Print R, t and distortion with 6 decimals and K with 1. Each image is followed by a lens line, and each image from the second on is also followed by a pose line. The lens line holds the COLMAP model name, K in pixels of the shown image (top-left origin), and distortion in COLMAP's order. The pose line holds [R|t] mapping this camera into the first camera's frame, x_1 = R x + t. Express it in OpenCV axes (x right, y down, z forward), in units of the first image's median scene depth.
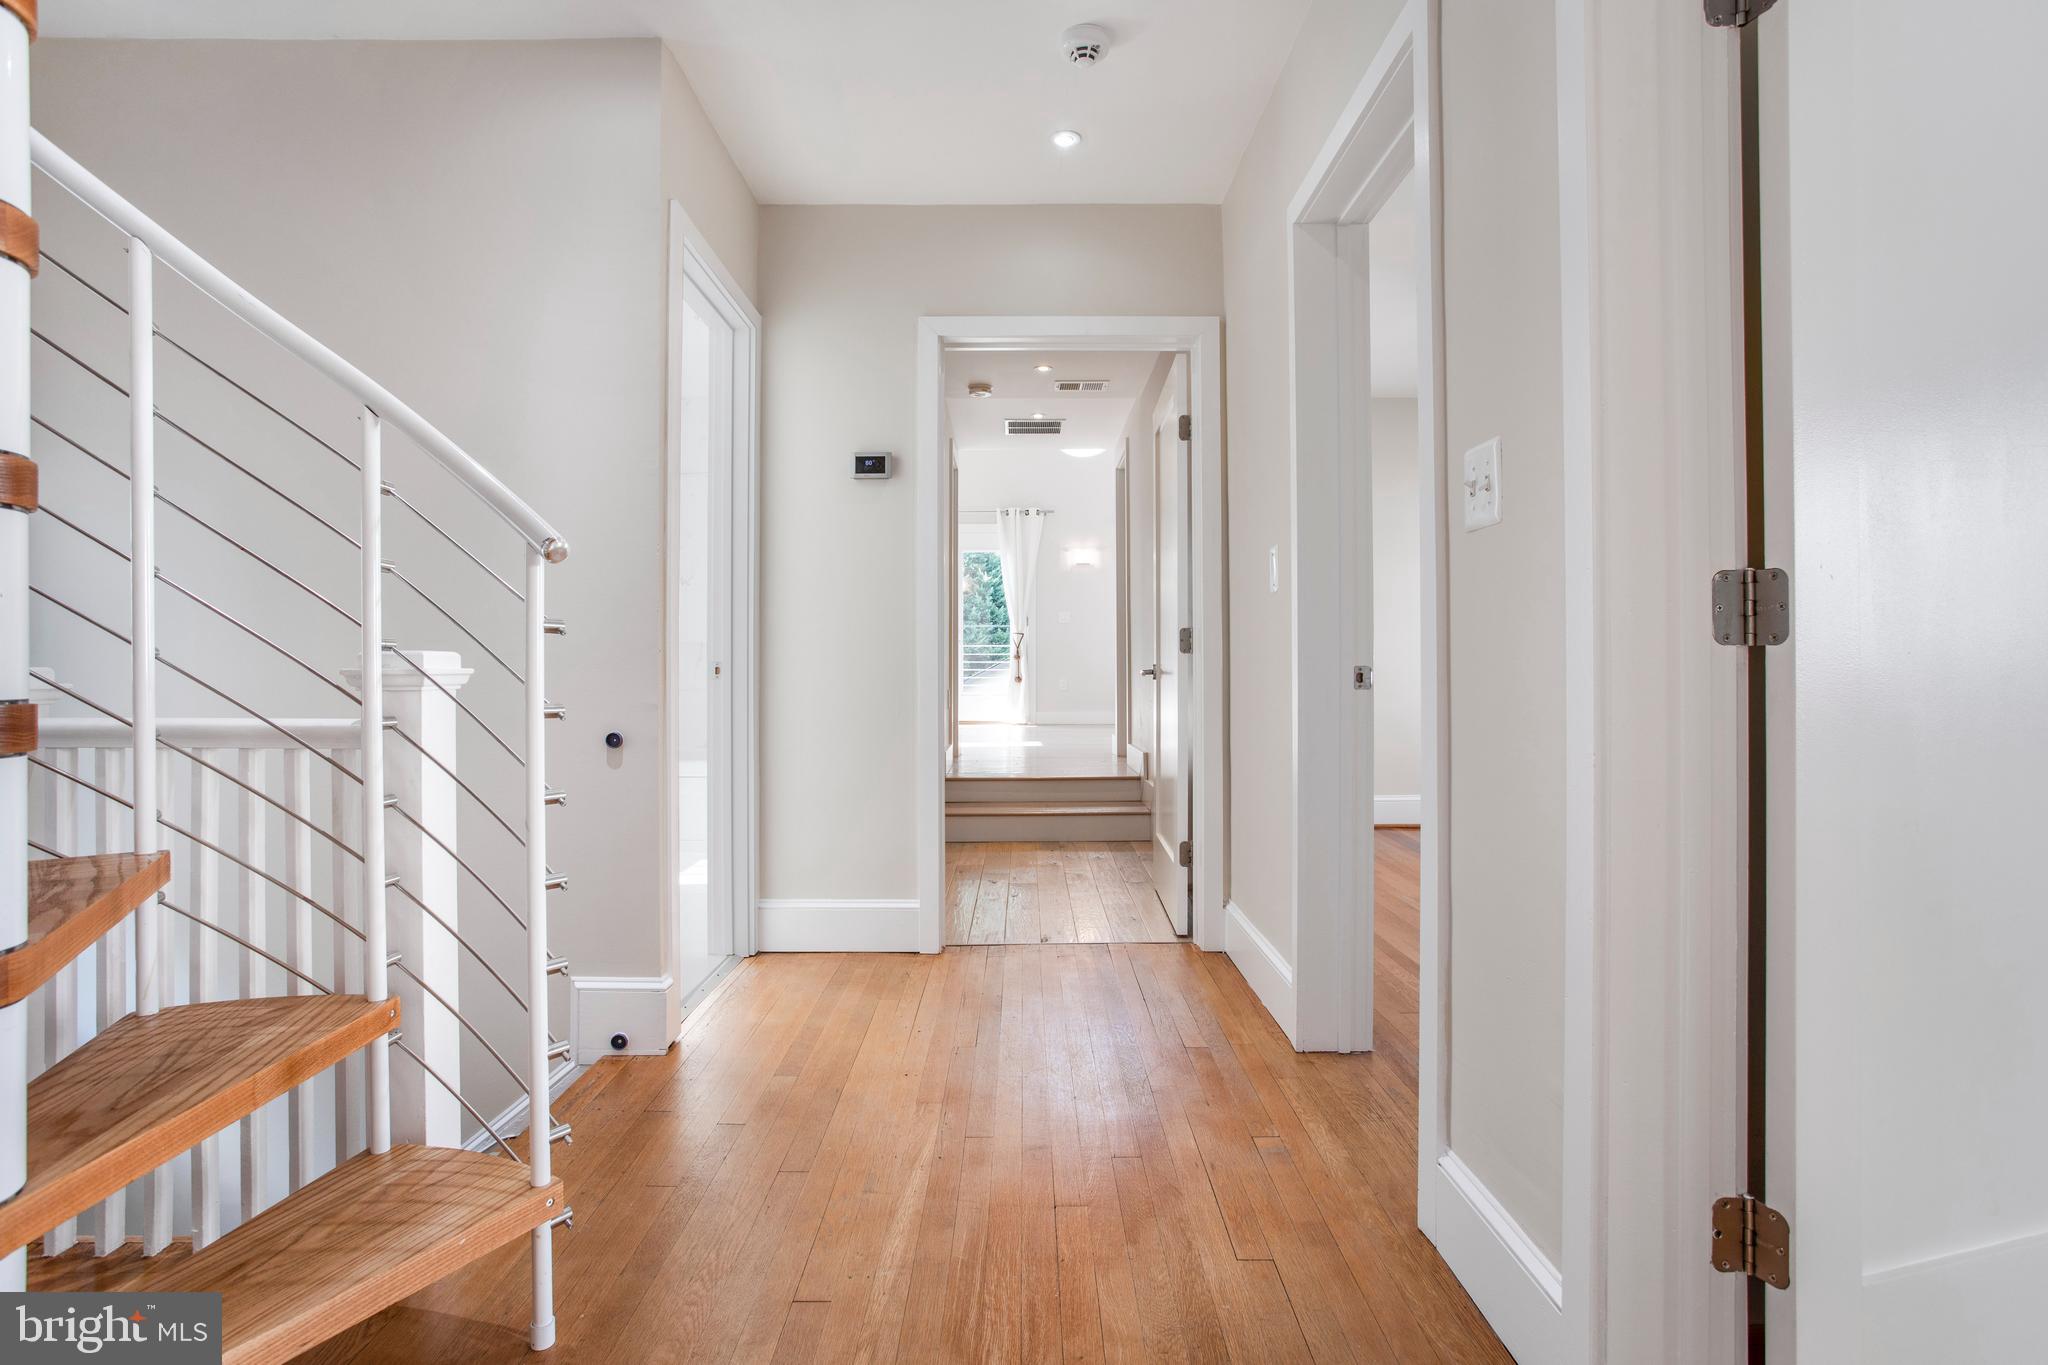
lens RADIAL K [[1004.9, 0, 1023.6], [0, 1004.9, 663.2], [0, 0, 1]] dist [-0.055285, 0.019909]
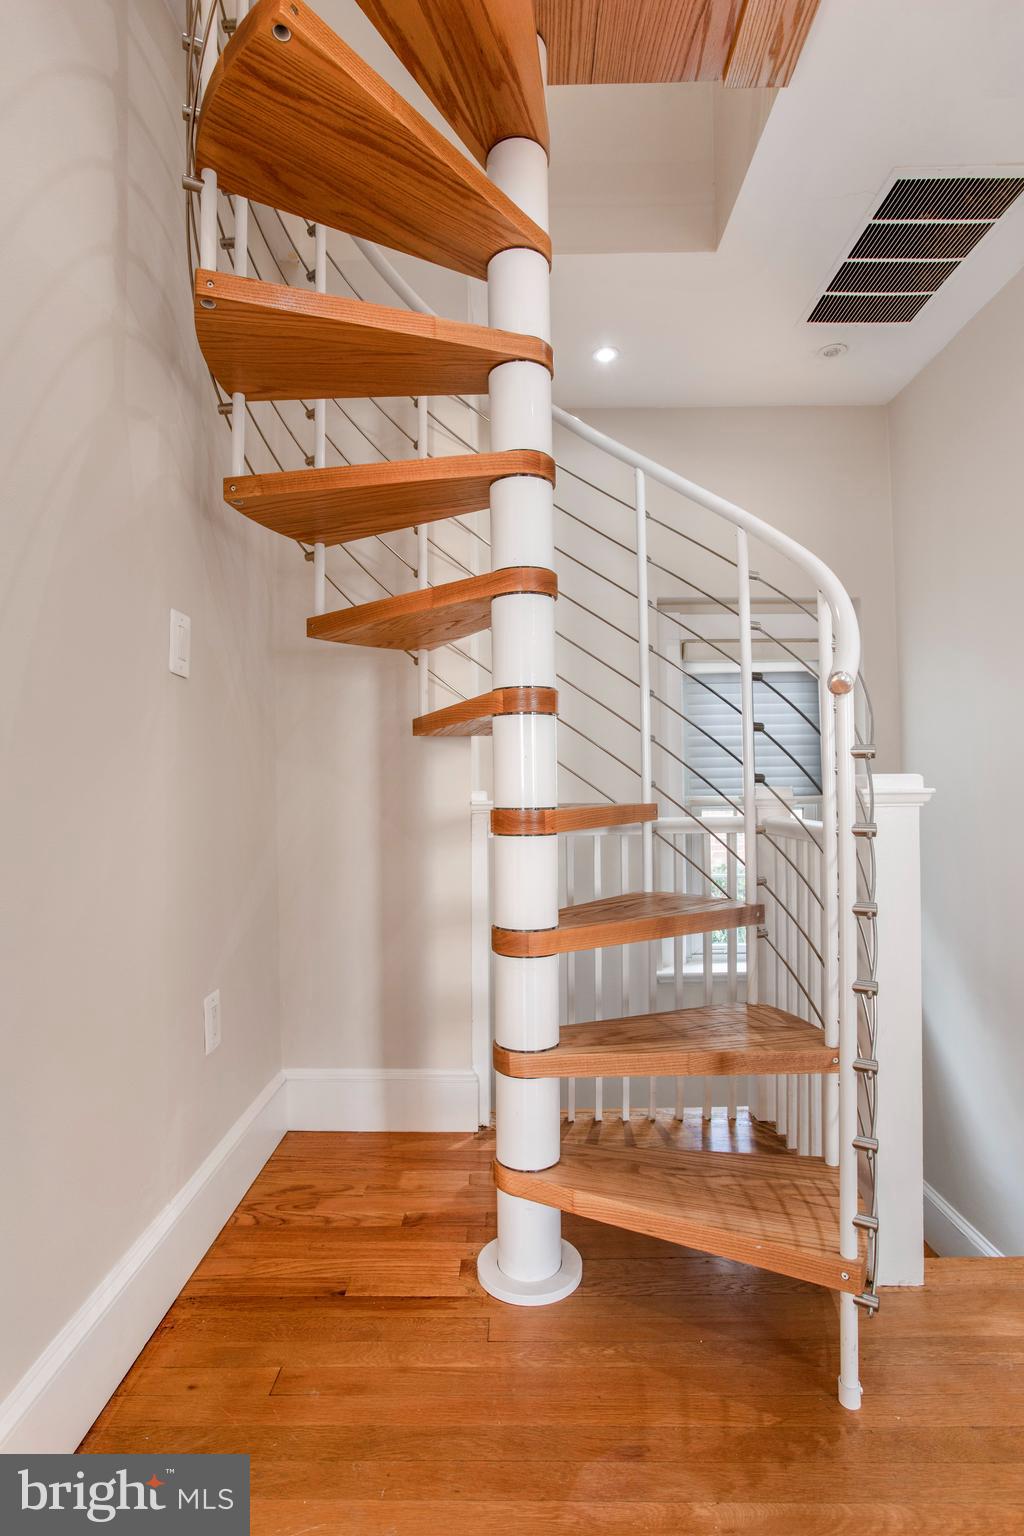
lens RADIAL K [[753.6, 0, 512.0], [0, 753.6, 768.0], [0, 0, 1]] dist [-0.055285, 0.019909]
pose [[-0.053726, -0.021810, -0.998318, 0.407004], [0.024984, 0.999419, -0.023178, -0.012610], [0.998243, -0.026187, -0.053149, 0.753178]]
